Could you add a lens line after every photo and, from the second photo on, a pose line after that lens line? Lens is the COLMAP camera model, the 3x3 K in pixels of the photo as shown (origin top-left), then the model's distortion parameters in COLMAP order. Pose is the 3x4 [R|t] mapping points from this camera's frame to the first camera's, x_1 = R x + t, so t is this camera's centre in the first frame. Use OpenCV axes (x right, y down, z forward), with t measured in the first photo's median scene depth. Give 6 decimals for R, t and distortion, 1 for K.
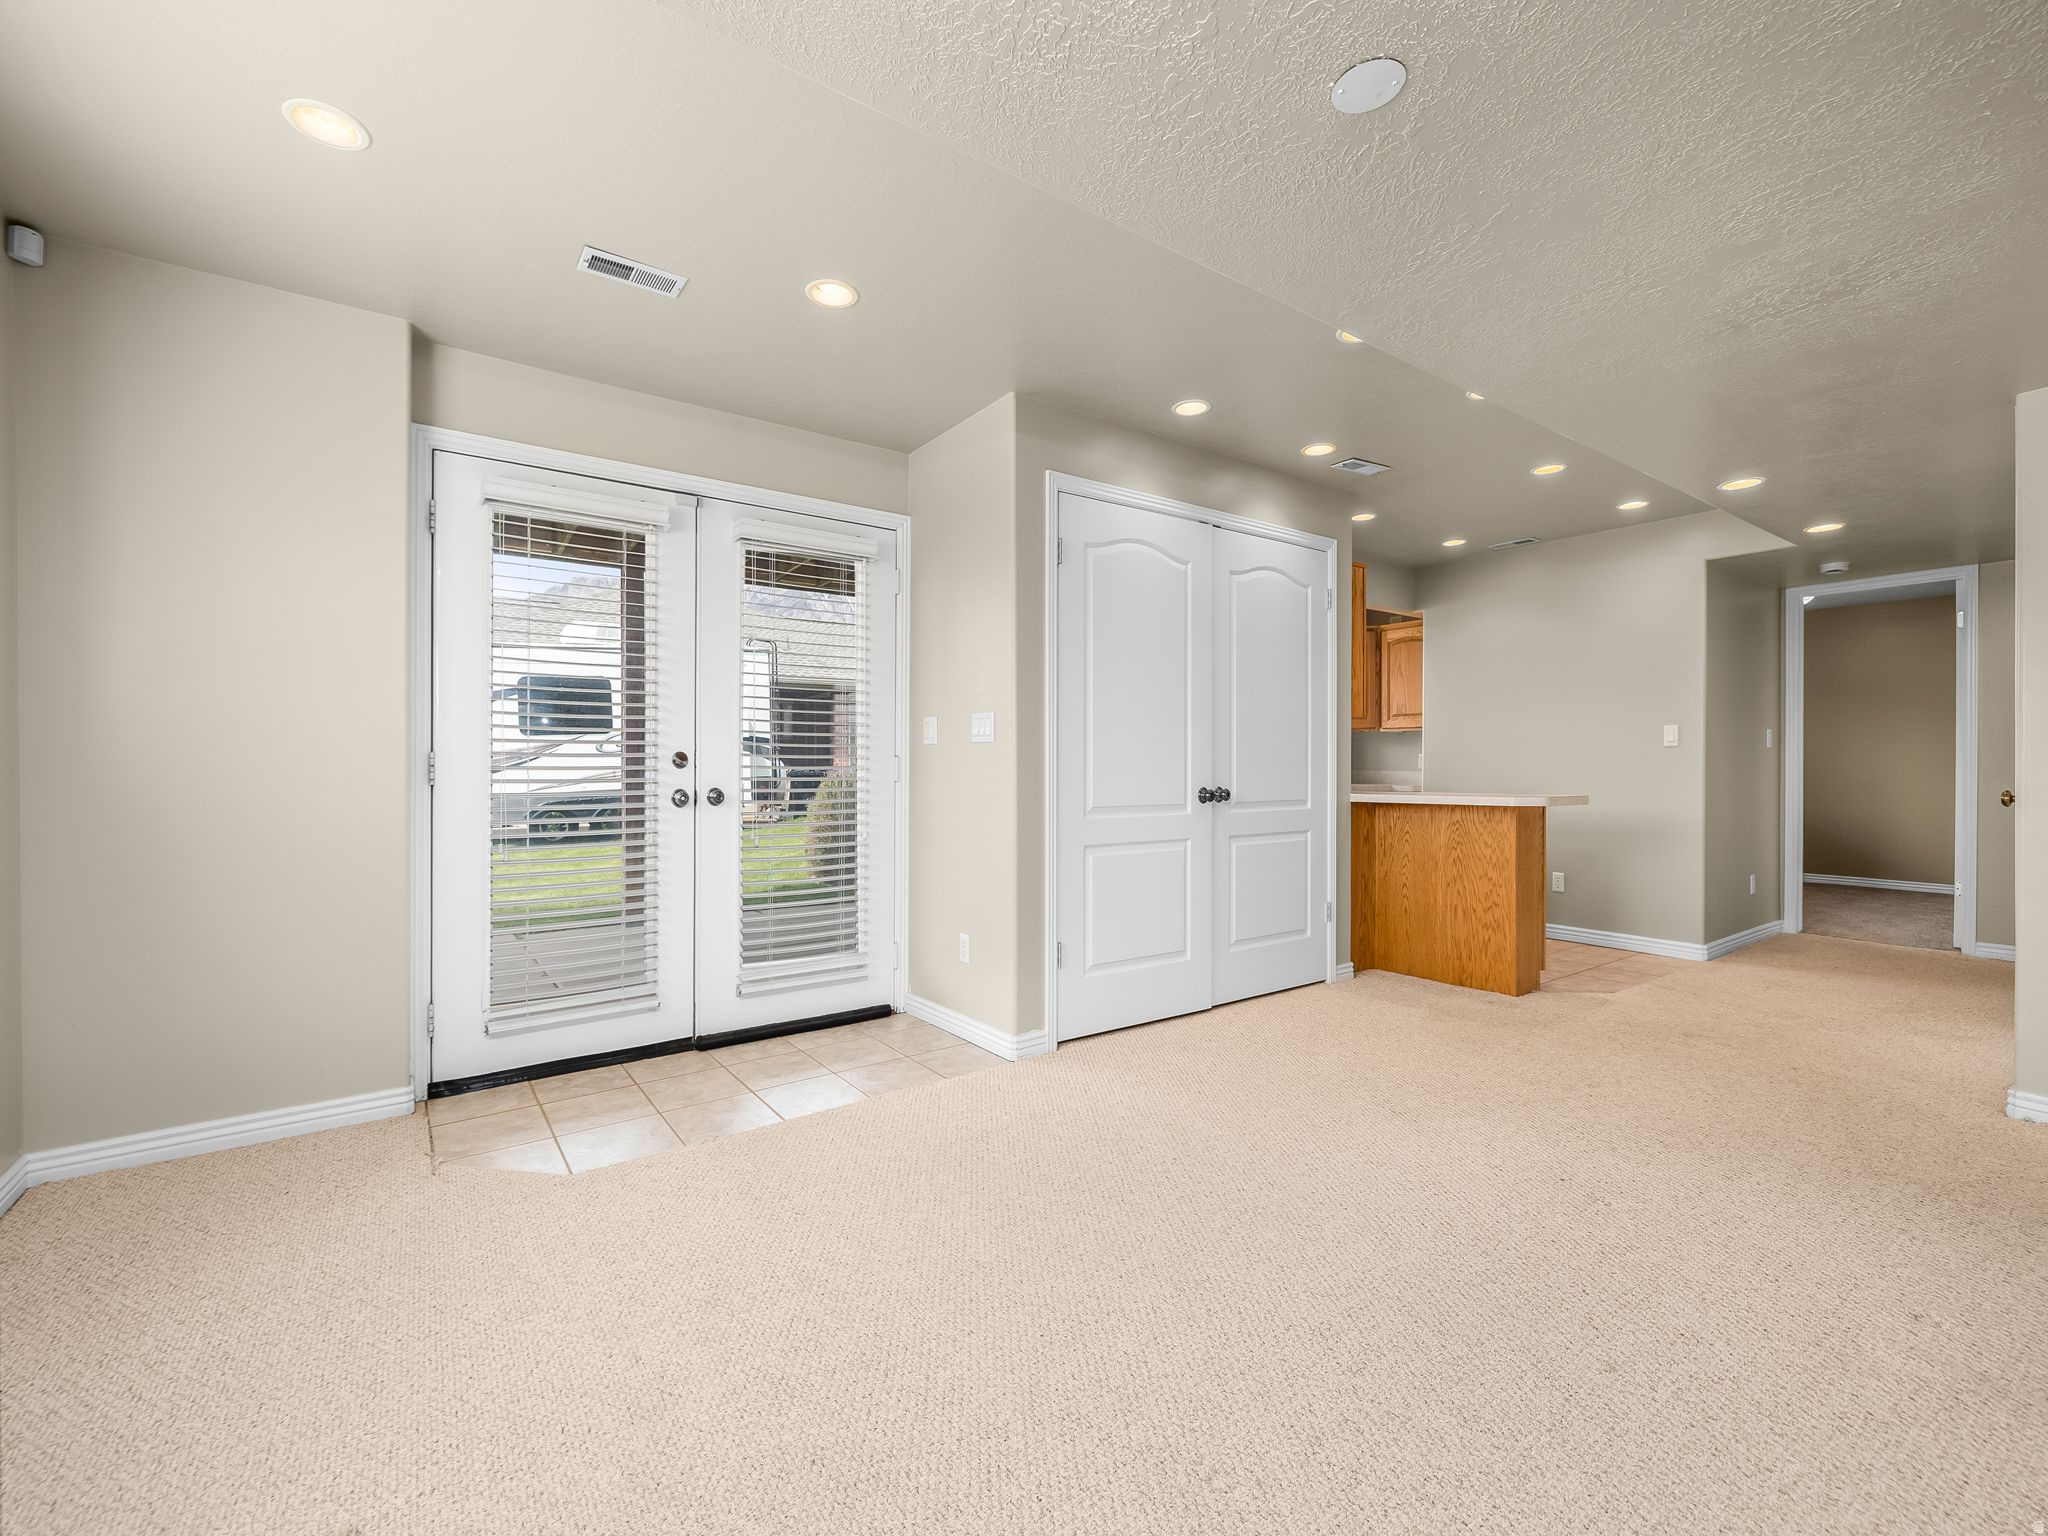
lens RADIAL K [[869.4, 0, 1014.8], [0, 869.4, 768.8], [0, 0, 1]] dist [-0.001089, 0.000322]
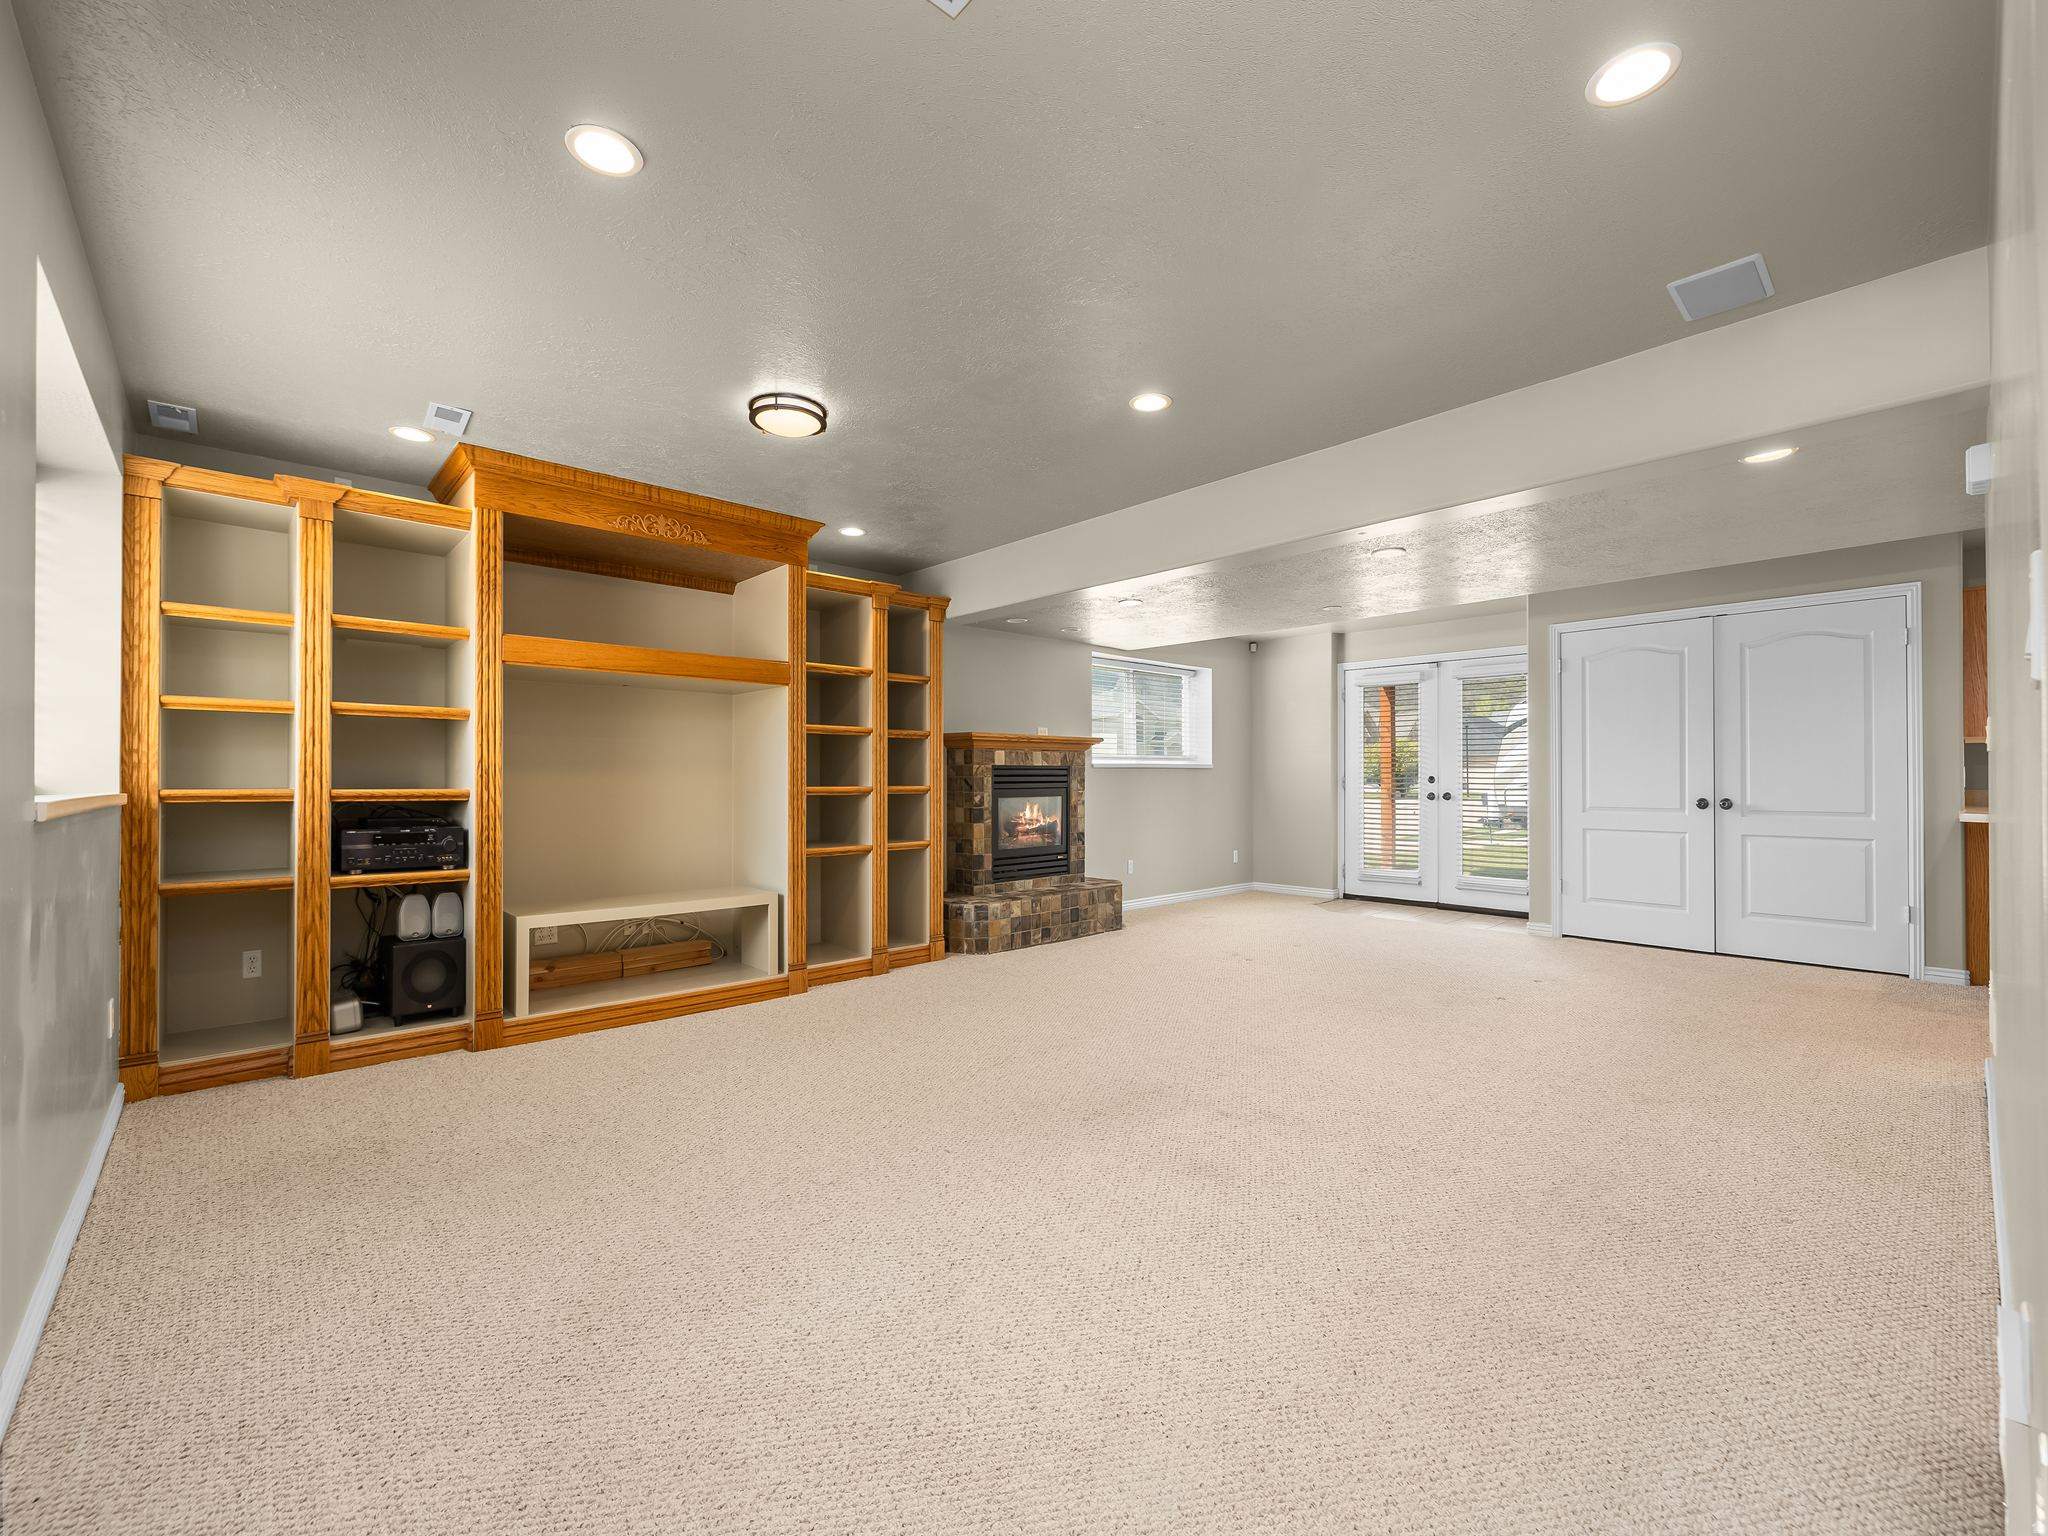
lens RADIAL K [[869.4, 0, 1017.9], [0, 869.4, 772.9], [0, 0, 1]] dist [-0.001089, 0.000322]
pose [[0.134019, -0.005976, -0.990961, 1.709670], [0.000363, 0.999982, -0.005981, -0.014128], [0.990979, 0.000442, 0.134019, -0.376275]]
